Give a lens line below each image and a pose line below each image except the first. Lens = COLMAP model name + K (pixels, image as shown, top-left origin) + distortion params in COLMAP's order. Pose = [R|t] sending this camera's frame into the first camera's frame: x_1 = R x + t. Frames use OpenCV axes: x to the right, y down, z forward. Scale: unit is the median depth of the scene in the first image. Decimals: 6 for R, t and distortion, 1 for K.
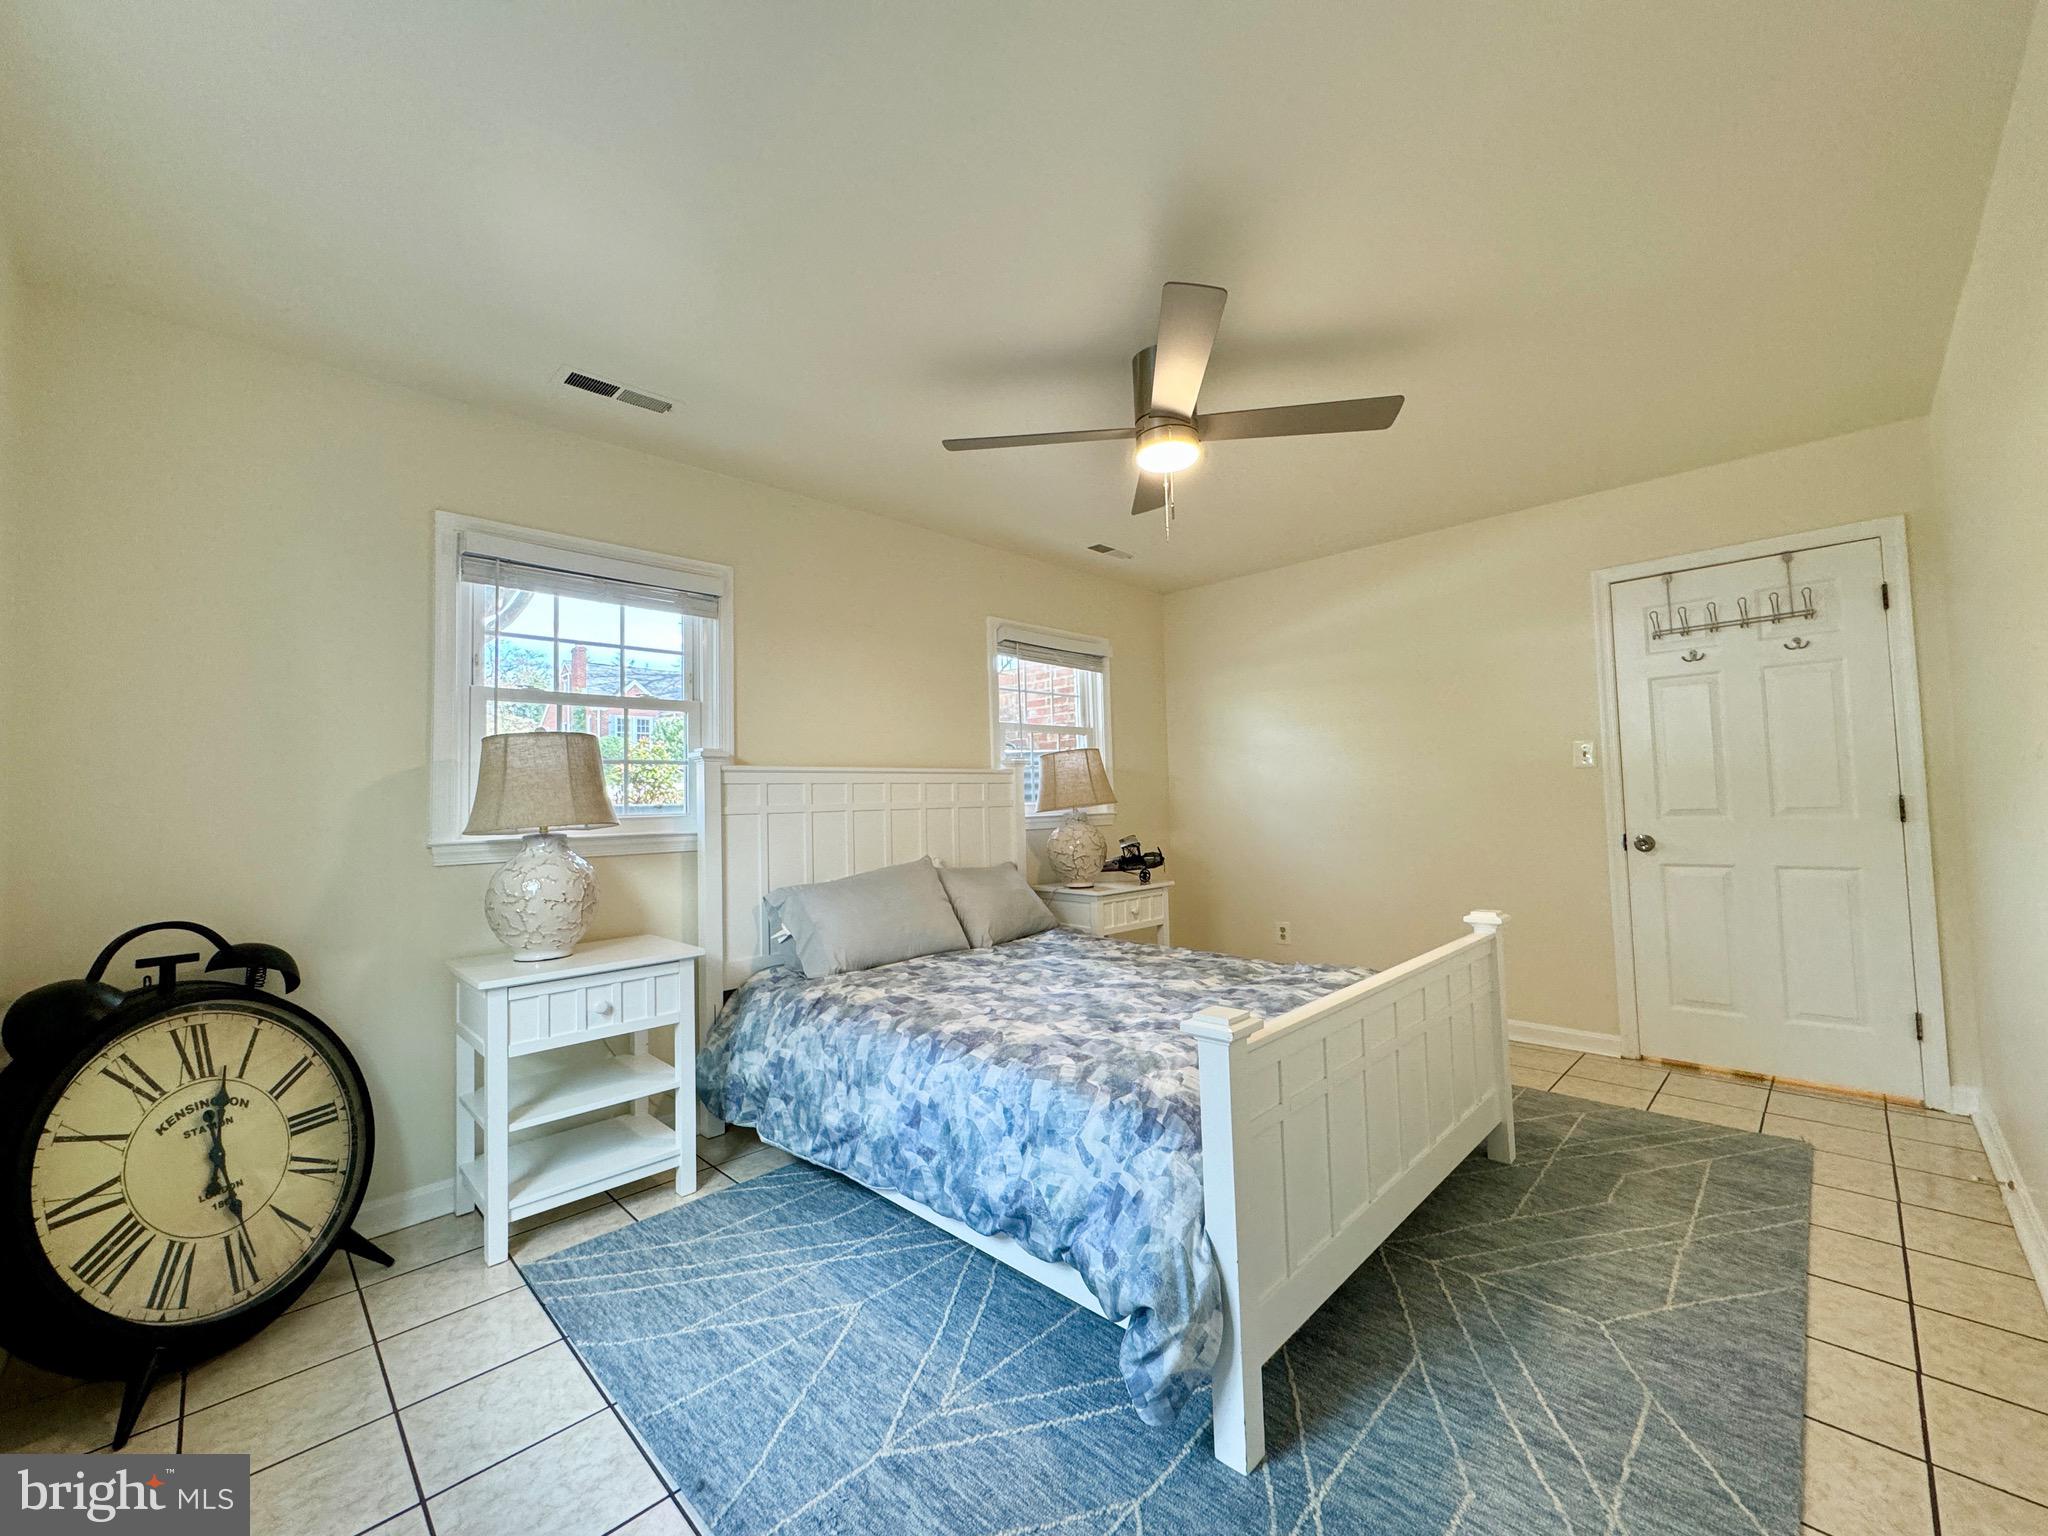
lens RADIAL K [[815.9, 0, 1024.0], [0, 815.9, 768.0], [0, 0, 1]] dist [-0.002121, 0.000376]
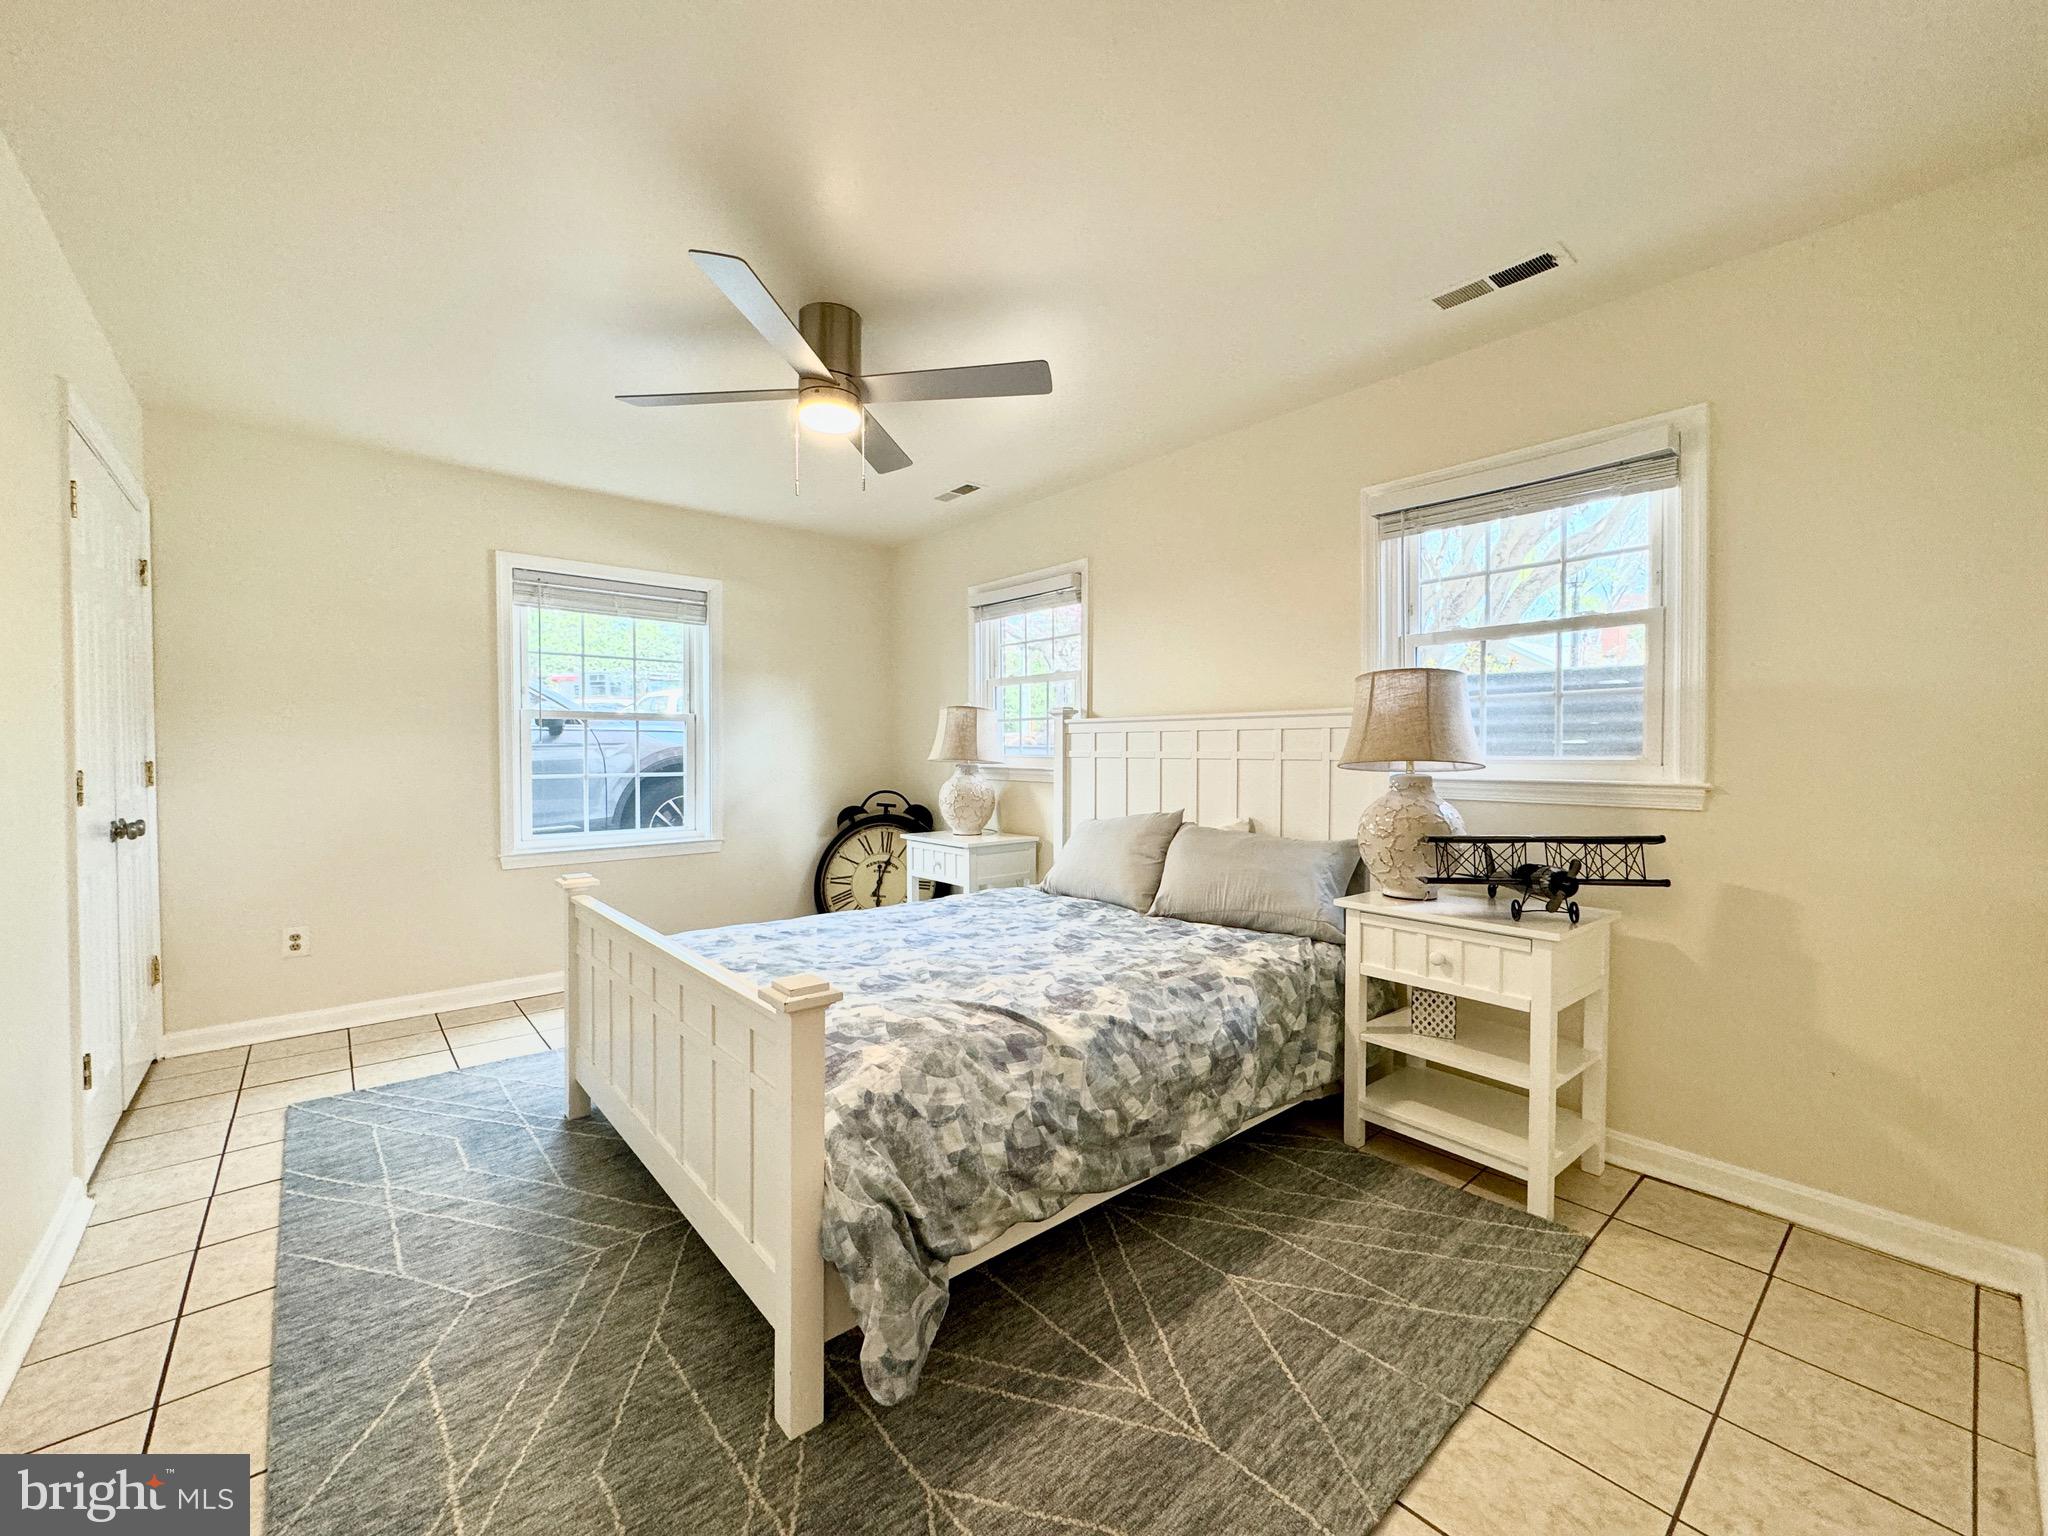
lens RADIAL K [[815.9, 0, 1024.0], [0, 815.9, 768.0], [0, 0, 1]] dist [-0.002121, 0.000376]
pose [[-0.073561, 0.050143, -0.996029, 1.490640], [0.046955, 0.997802, 0.046764, 0.017138], [0.996185, -0.043329, -0.075754, 1.633958]]
